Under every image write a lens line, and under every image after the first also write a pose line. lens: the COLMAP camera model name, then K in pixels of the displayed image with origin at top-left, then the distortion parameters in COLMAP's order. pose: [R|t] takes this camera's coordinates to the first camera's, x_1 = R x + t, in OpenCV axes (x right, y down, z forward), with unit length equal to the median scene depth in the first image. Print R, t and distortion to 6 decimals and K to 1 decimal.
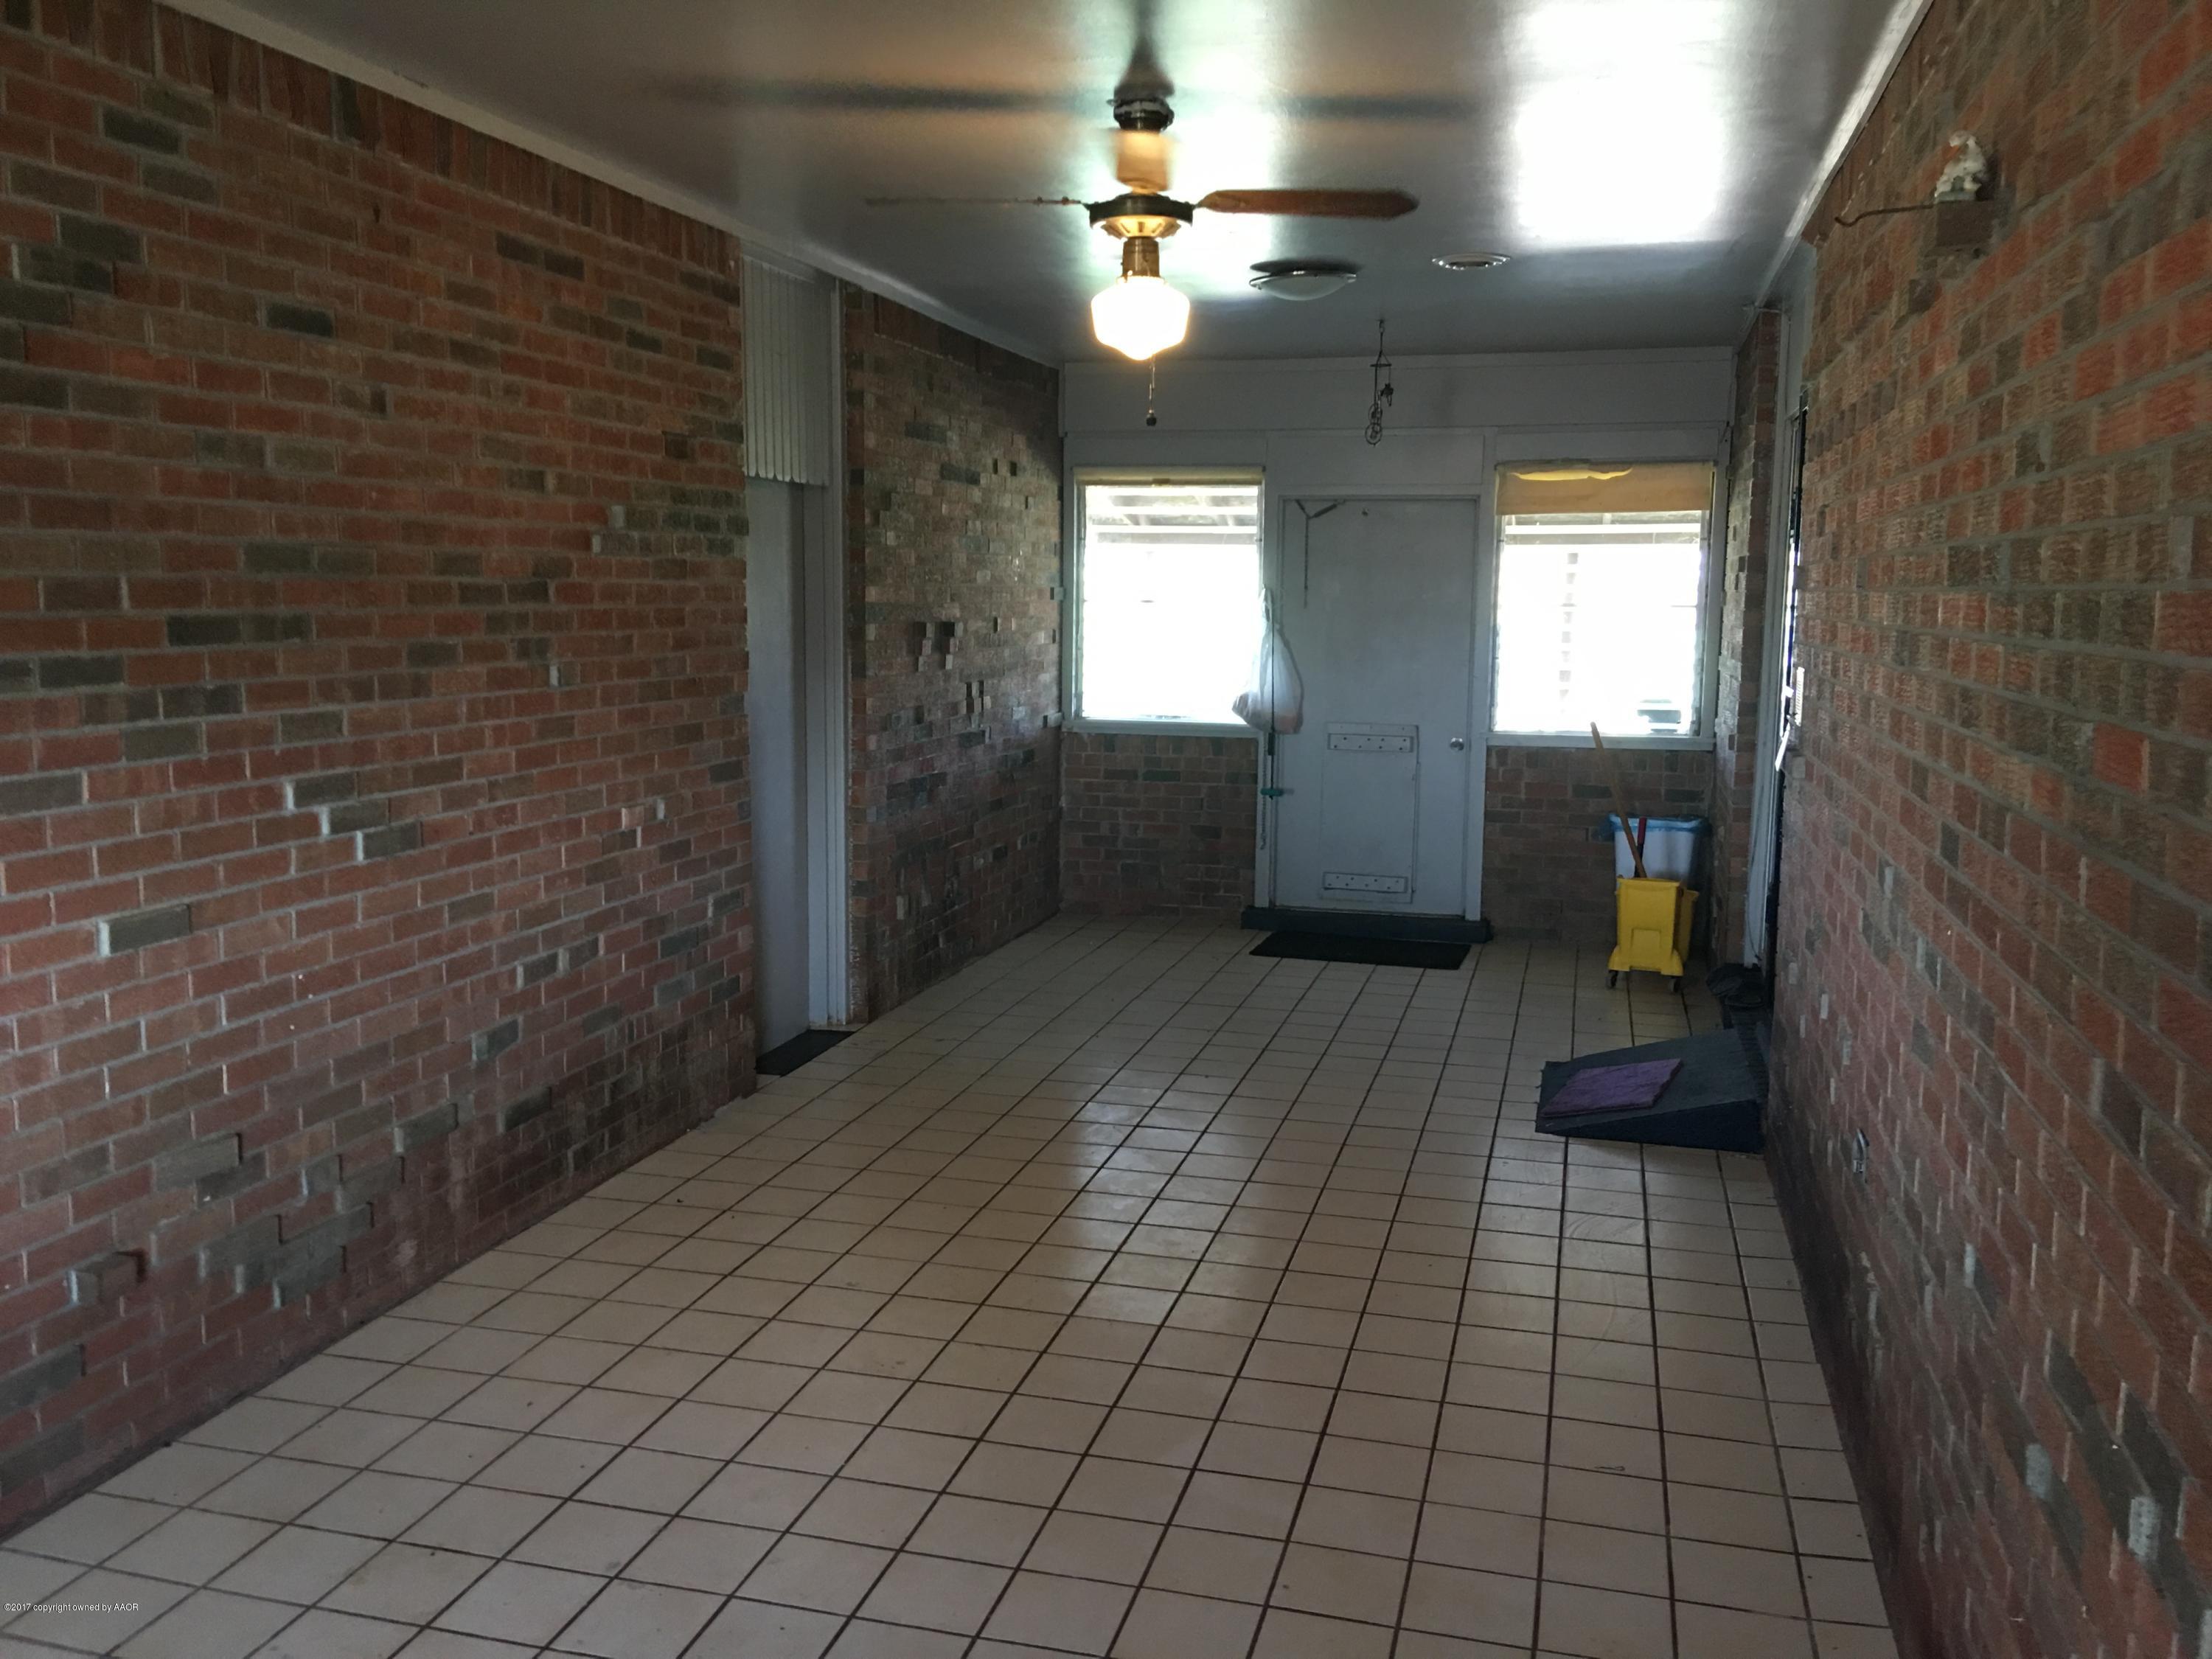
lens RADIAL K [[1835.7, 0, 1096.5], [0, 1835.7, 822.4], [0, 0, 1]] dist [0.056285, -0.002741]
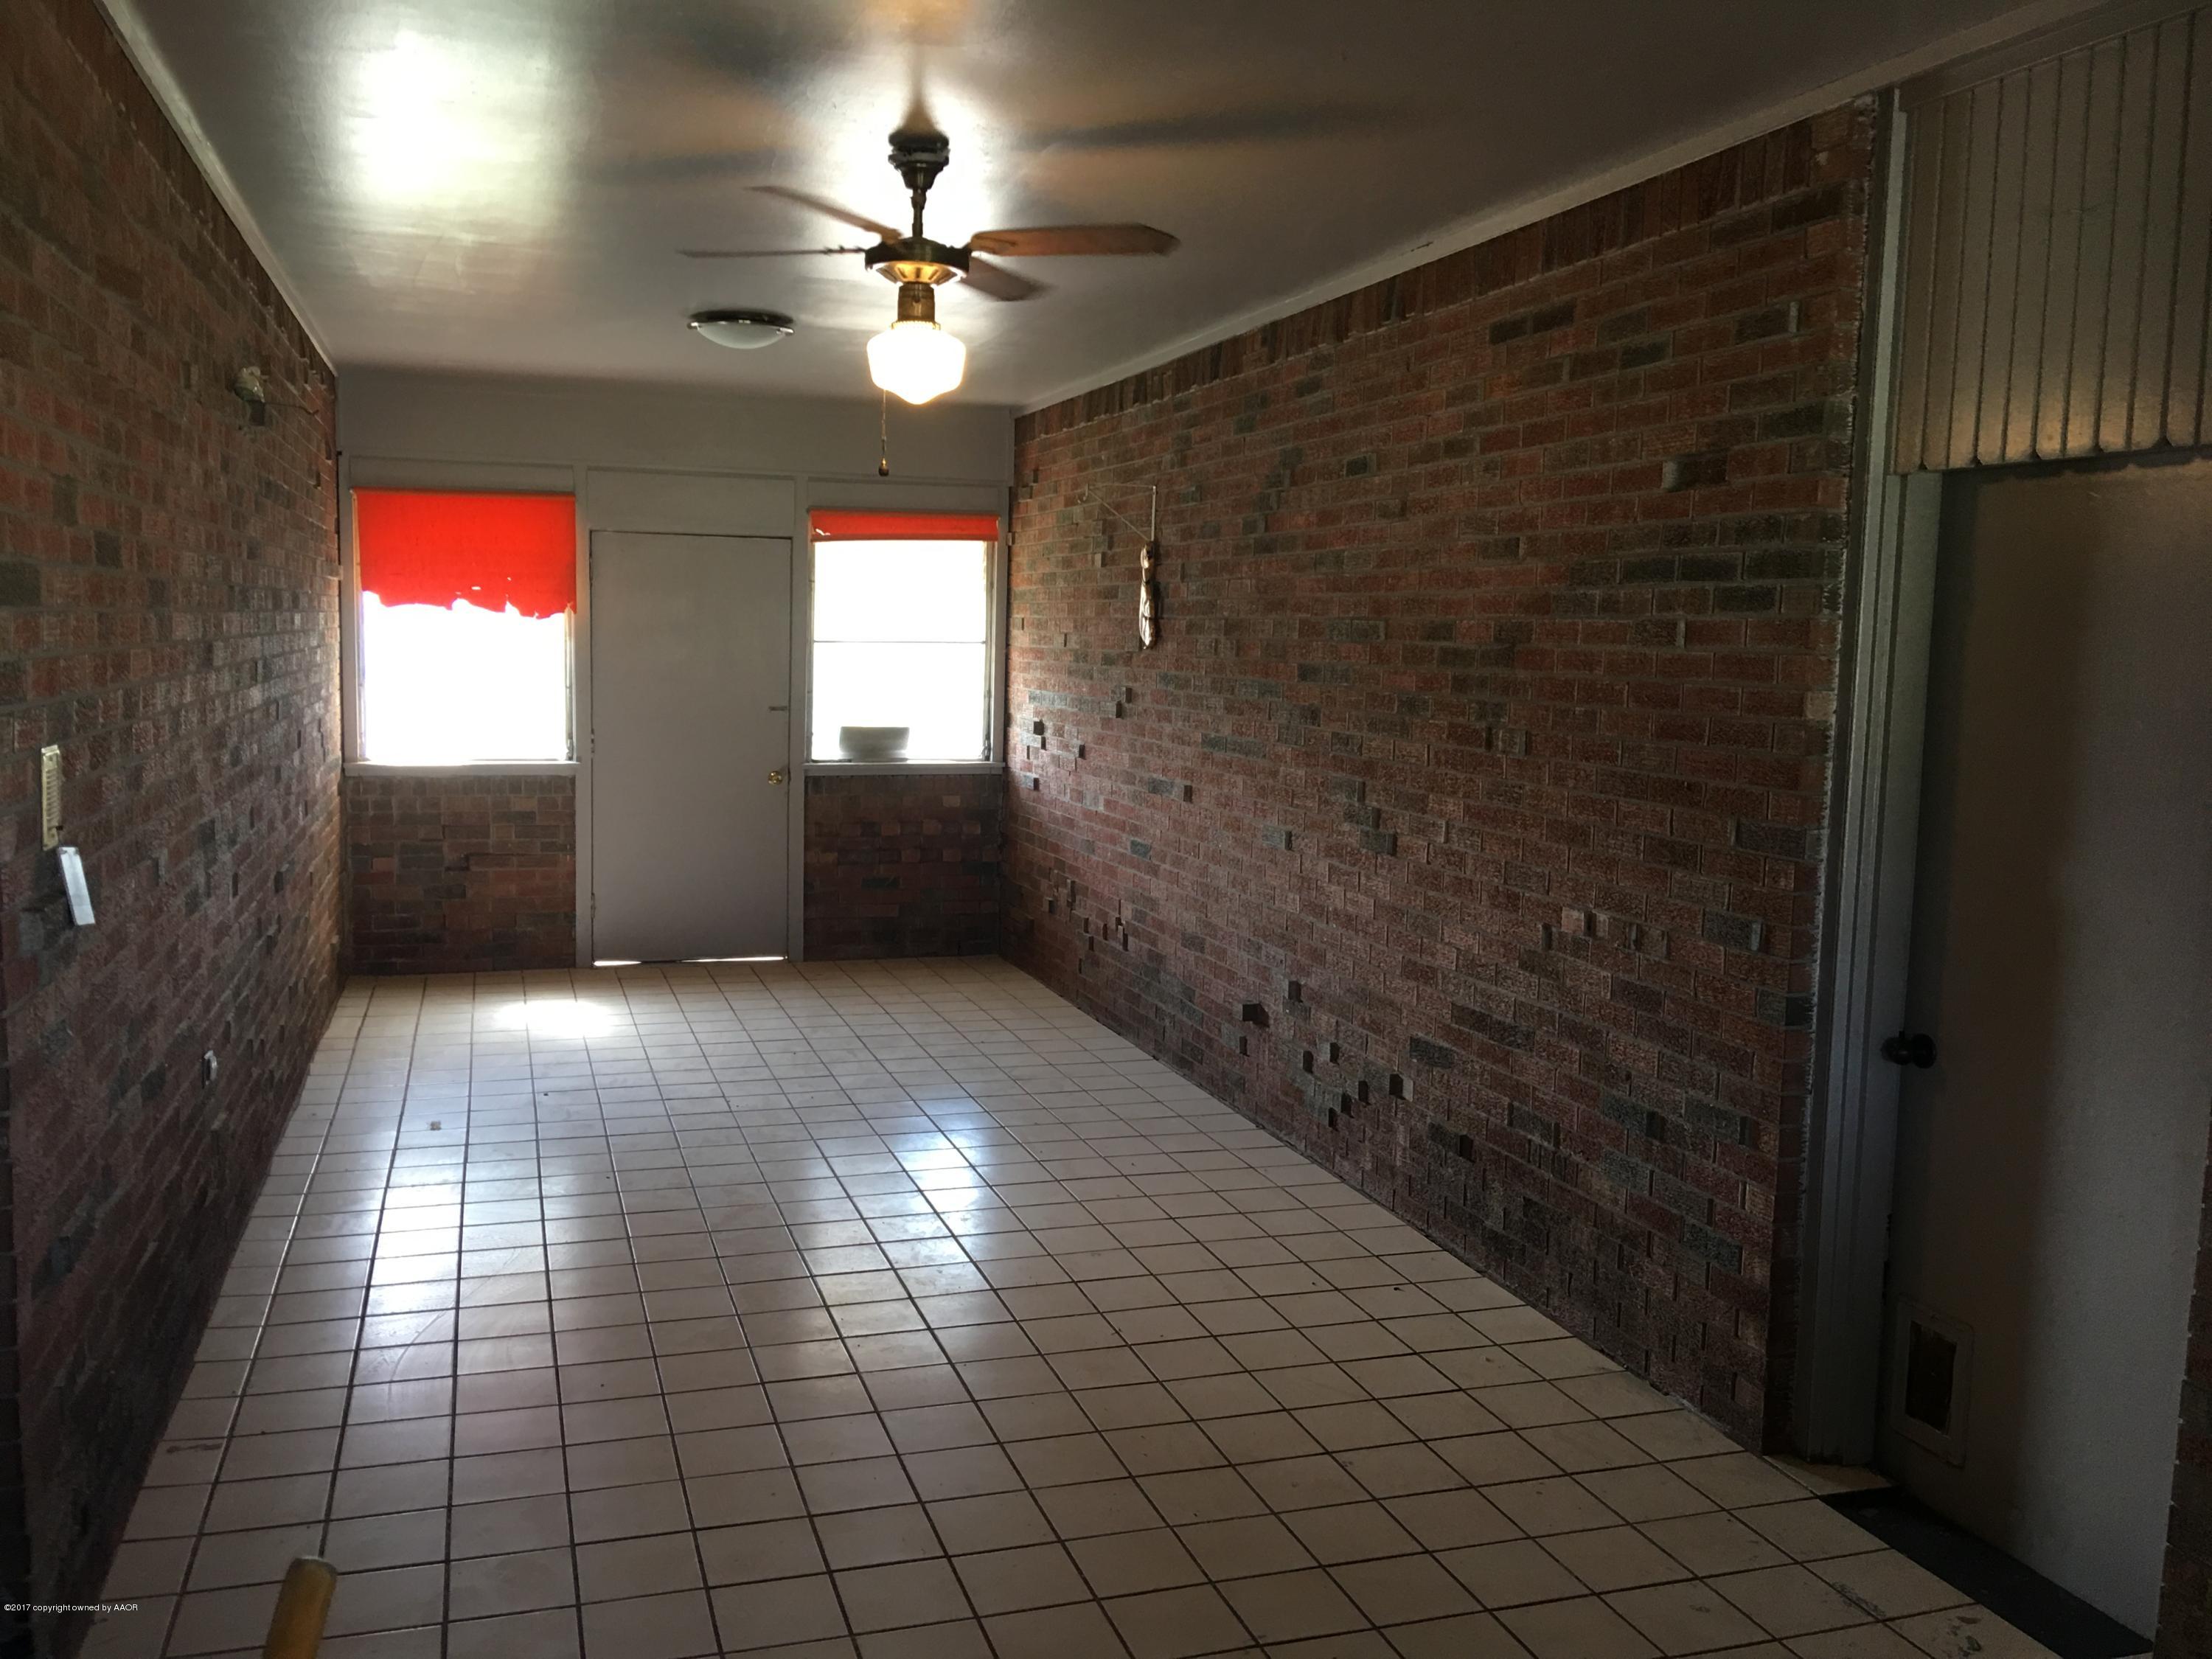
lens RADIAL K [[1835.7, 0, 1090.3], [0, 1835.7, 831.9], [0, 0, 1]] dist [0.056285, -0.002741]
pose [[-0.834281, 0.030984, -0.550469, 0.455400], [-0.101531, 0.972710, 0.208629, -0.222737], [0.541911, 0.229945, -0.808368, 1.742624]]
